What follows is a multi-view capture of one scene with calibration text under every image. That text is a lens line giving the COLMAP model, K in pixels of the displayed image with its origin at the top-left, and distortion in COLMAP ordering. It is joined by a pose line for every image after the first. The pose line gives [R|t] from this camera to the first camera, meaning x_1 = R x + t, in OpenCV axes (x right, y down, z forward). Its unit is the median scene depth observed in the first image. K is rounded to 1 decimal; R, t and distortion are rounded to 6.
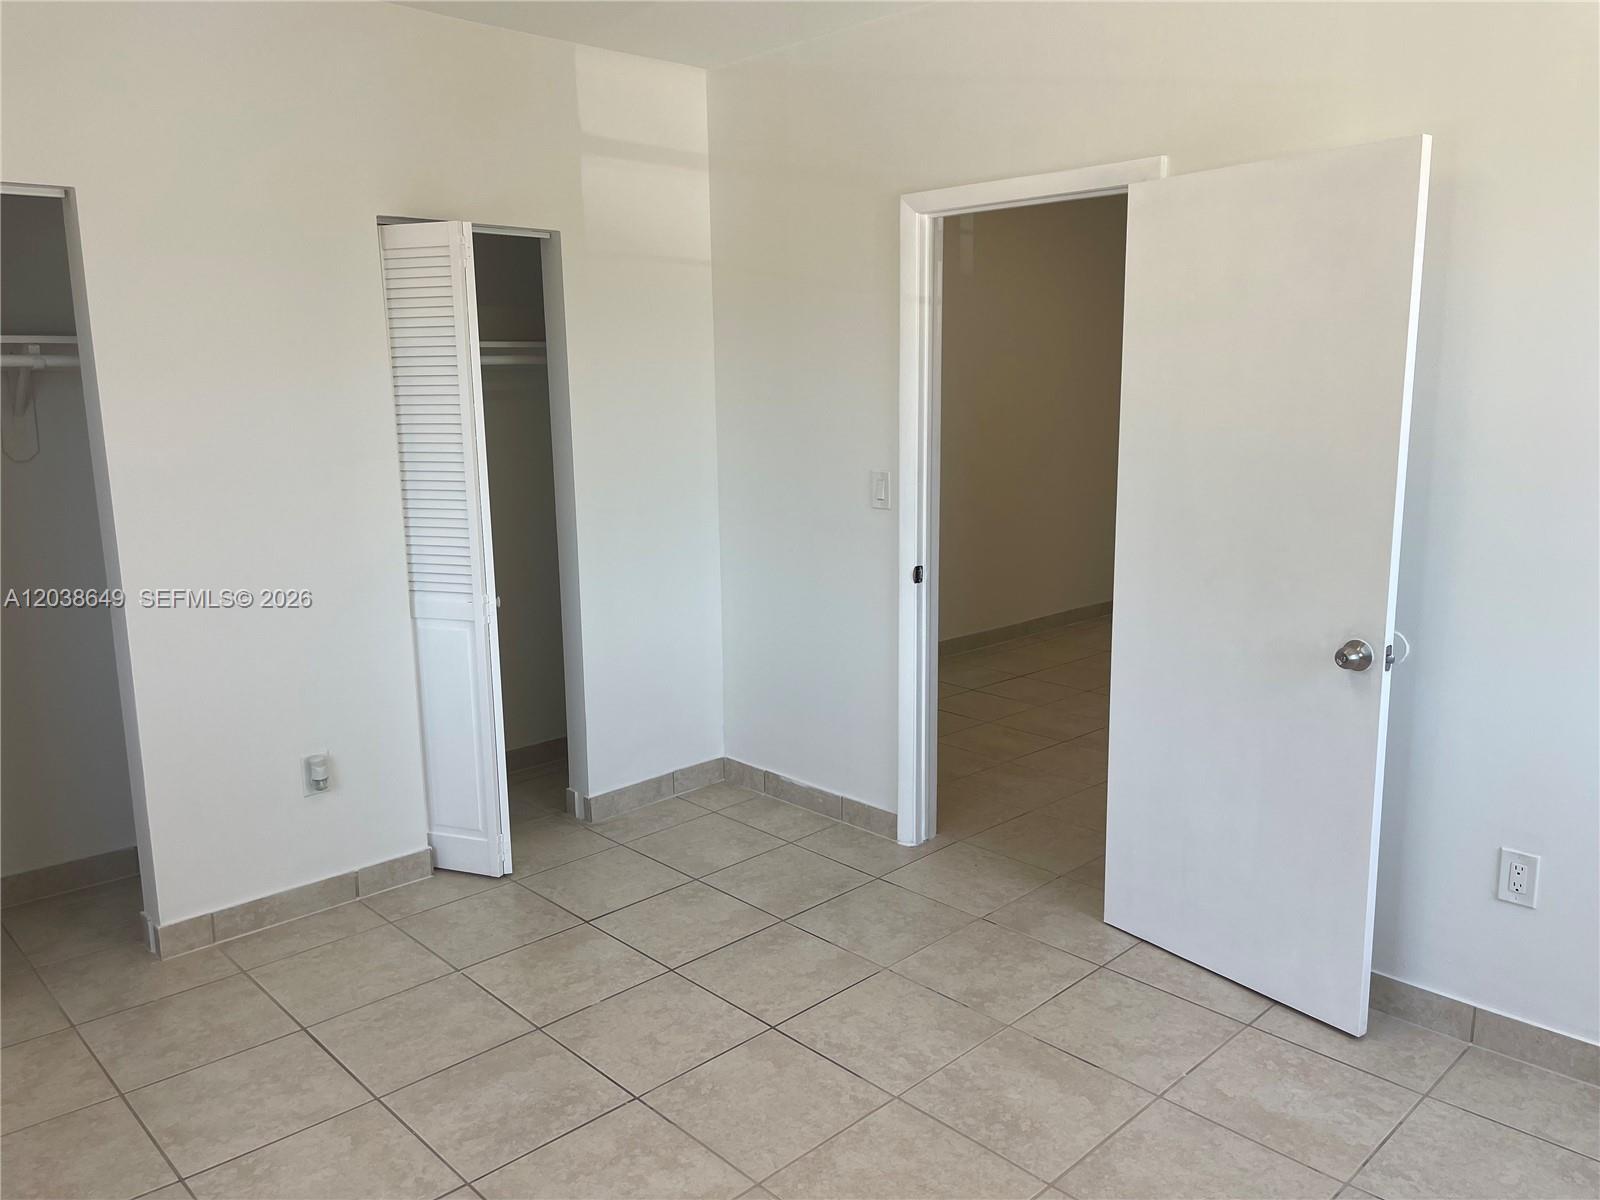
lens RADIAL K [[1221.6, 0, 811.0], [0, 1221.6, 603.5], [0, 0, 1]] dist [0.052481, -0.044091]
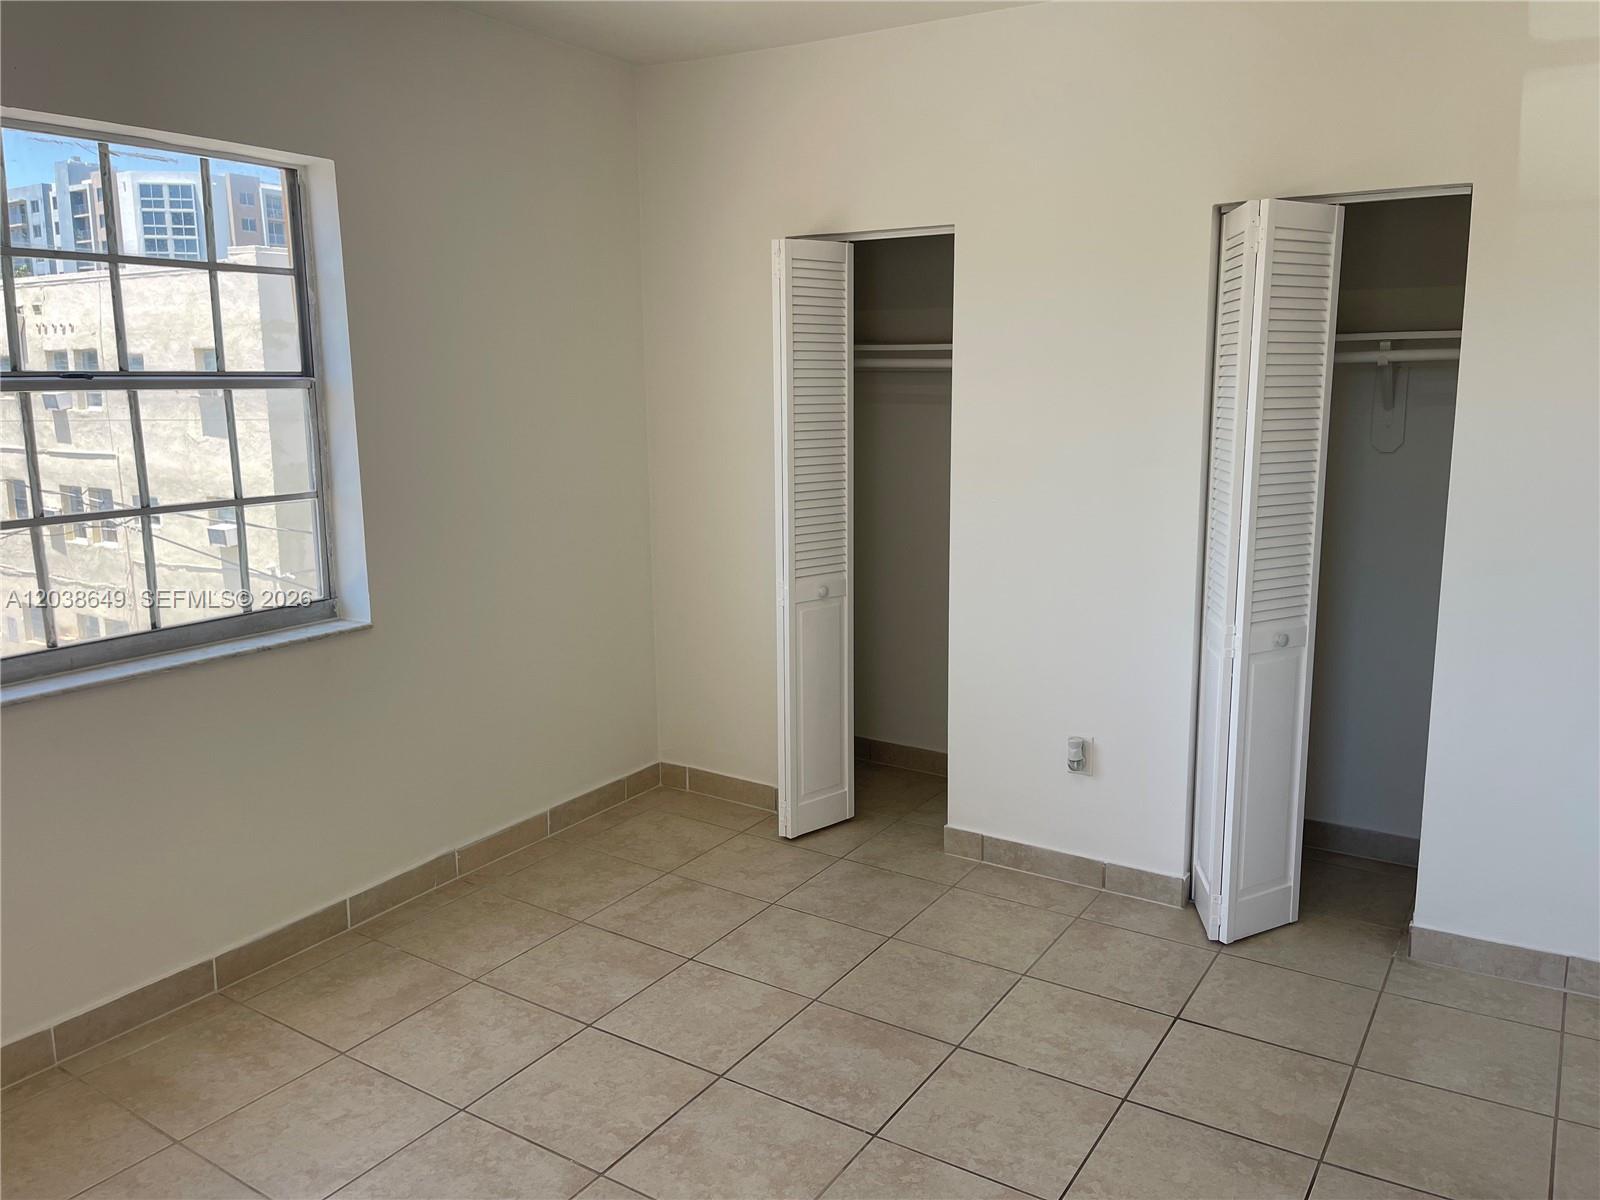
lens RADIAL K [[1221.6, 0, 808.2], [0, 1221.6, 597.4], [0, 0, 1]] dist [0.052481, -0.044091]
pose [[0.236523, 0.186124, -0.953632, 0.519427], [-0.182505, 0.972522, 0.144545, -0.101191], [0.954332, 0.139854, 0.263993, 0.491063]]
